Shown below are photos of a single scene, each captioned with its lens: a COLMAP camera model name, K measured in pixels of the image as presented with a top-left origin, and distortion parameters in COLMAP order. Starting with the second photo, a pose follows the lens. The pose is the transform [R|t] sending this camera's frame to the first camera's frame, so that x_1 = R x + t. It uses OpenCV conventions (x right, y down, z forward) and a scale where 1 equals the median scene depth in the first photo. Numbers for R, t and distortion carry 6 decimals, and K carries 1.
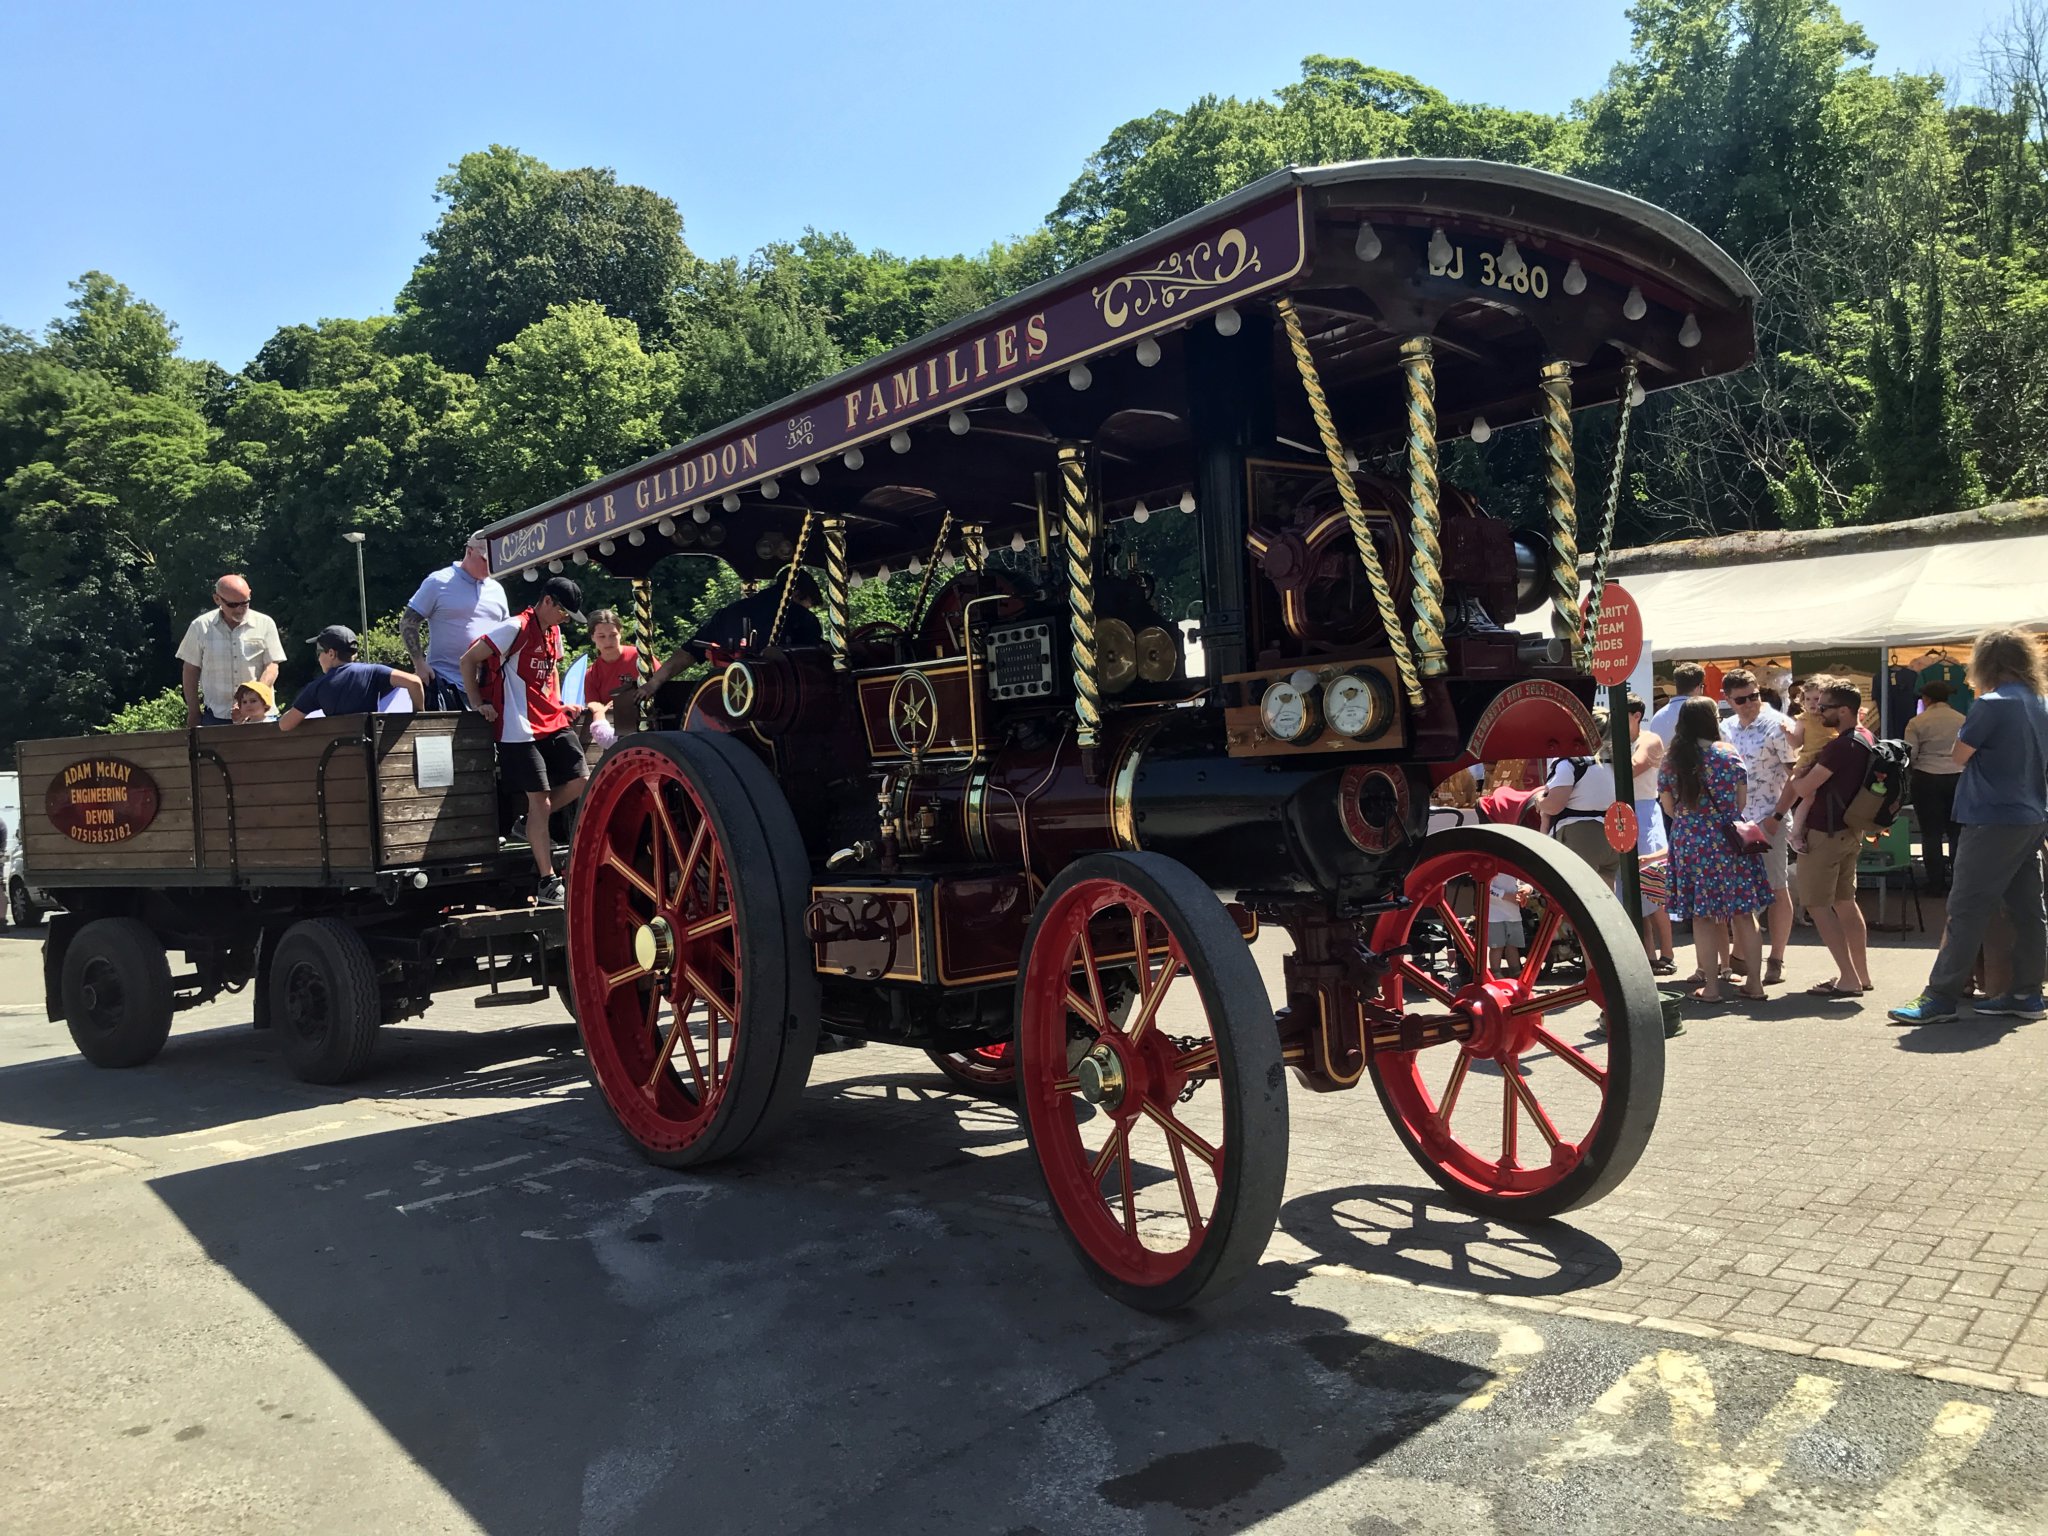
lens RADIAL K [[1692.4, 0, 1024.0], [0, 1692.4, 768.0], [0, 0, 1]] dist [0.039388, -0.003902]
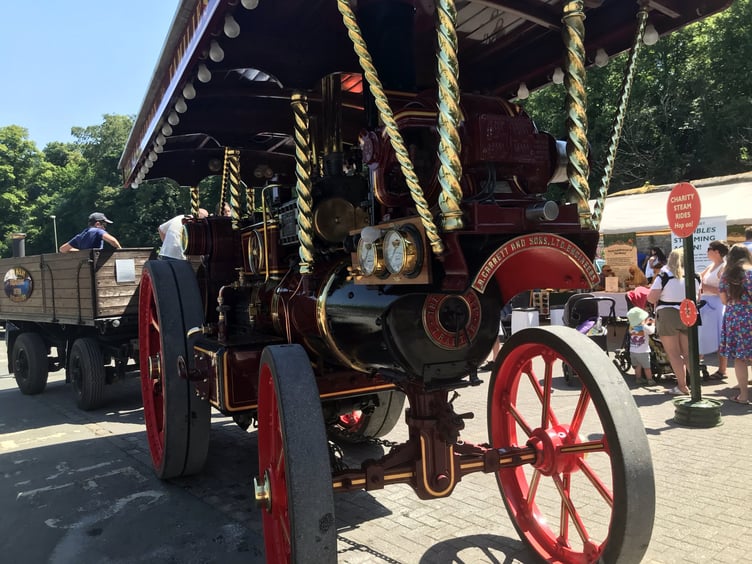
lens RADIAL K [[621.4, 0, 376.0], [0, 621.4, 282.0], [0, 0, 1]] dist [0.039388, -0.003902]
pose [[0.983000, 0.014179, -0.183056, 0.013005], [-0.009896, 0.999656, 0.024292, -0.001205], [0.183337, -0.022067, 0.982802, 0.024115]]
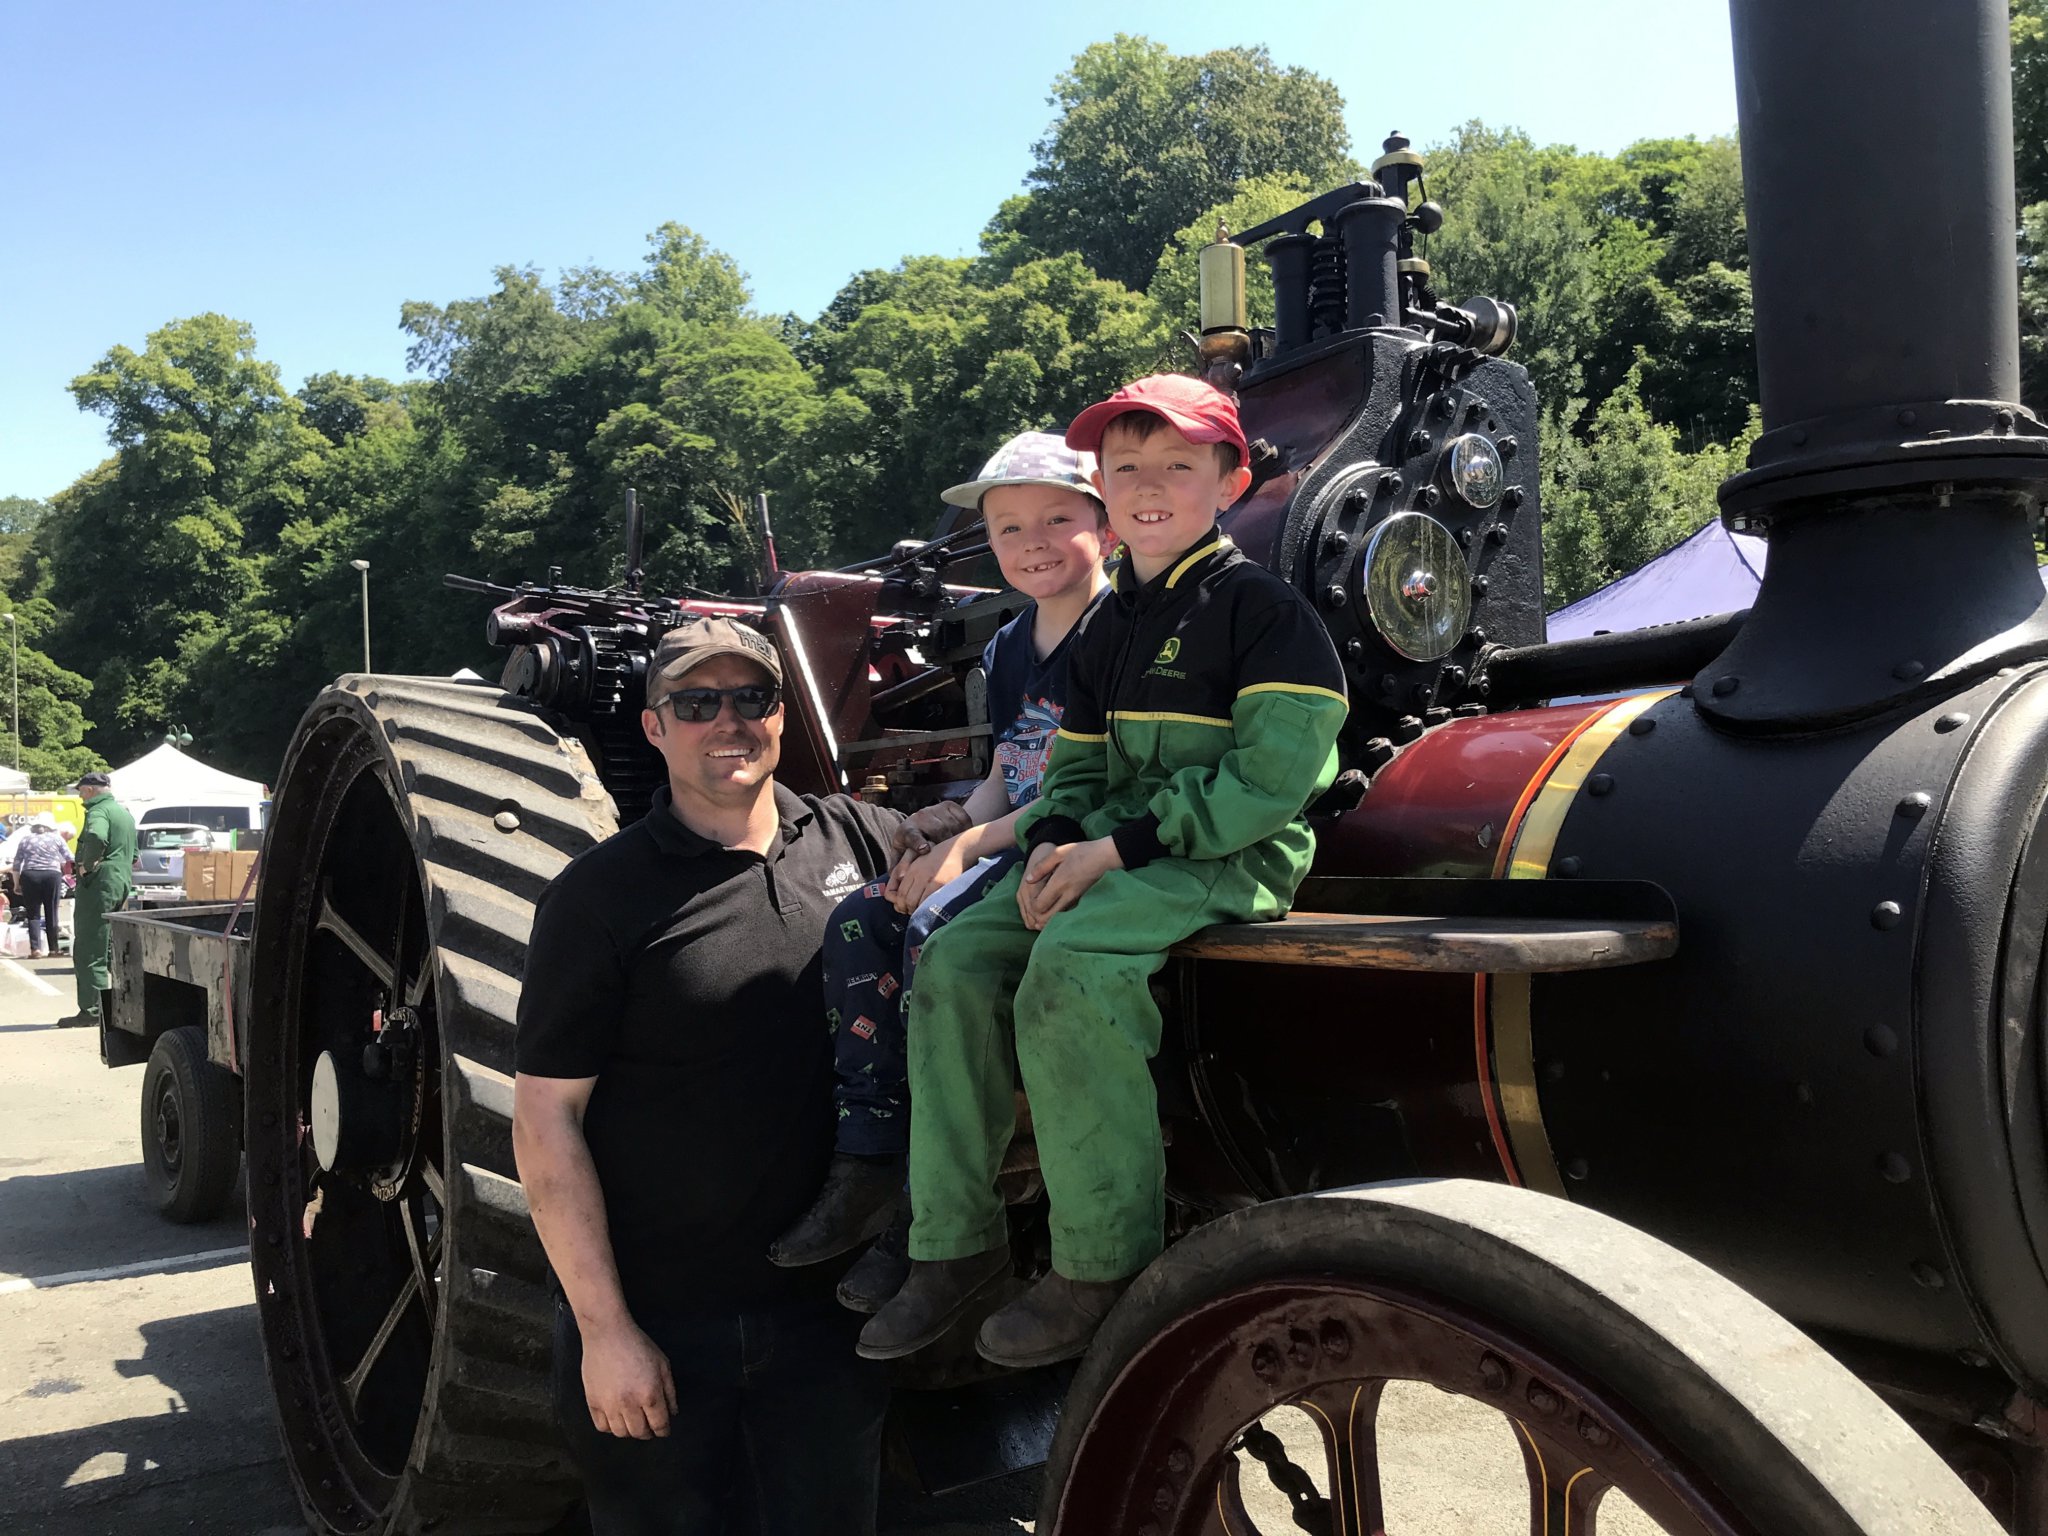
lens RADIAL K [[1682.5, 0, 1040.8], [0, 1682.5, 792.0], [0, 0, 1]] dist [0.029375, 0.001422]
pose [[0.971857, 0.043760, -0.231469, -0.172711], [-0.042303, 0.999041, 0.011259, 0.006816], [0.231740, -0.001151, 0.972777, 0.213288]]
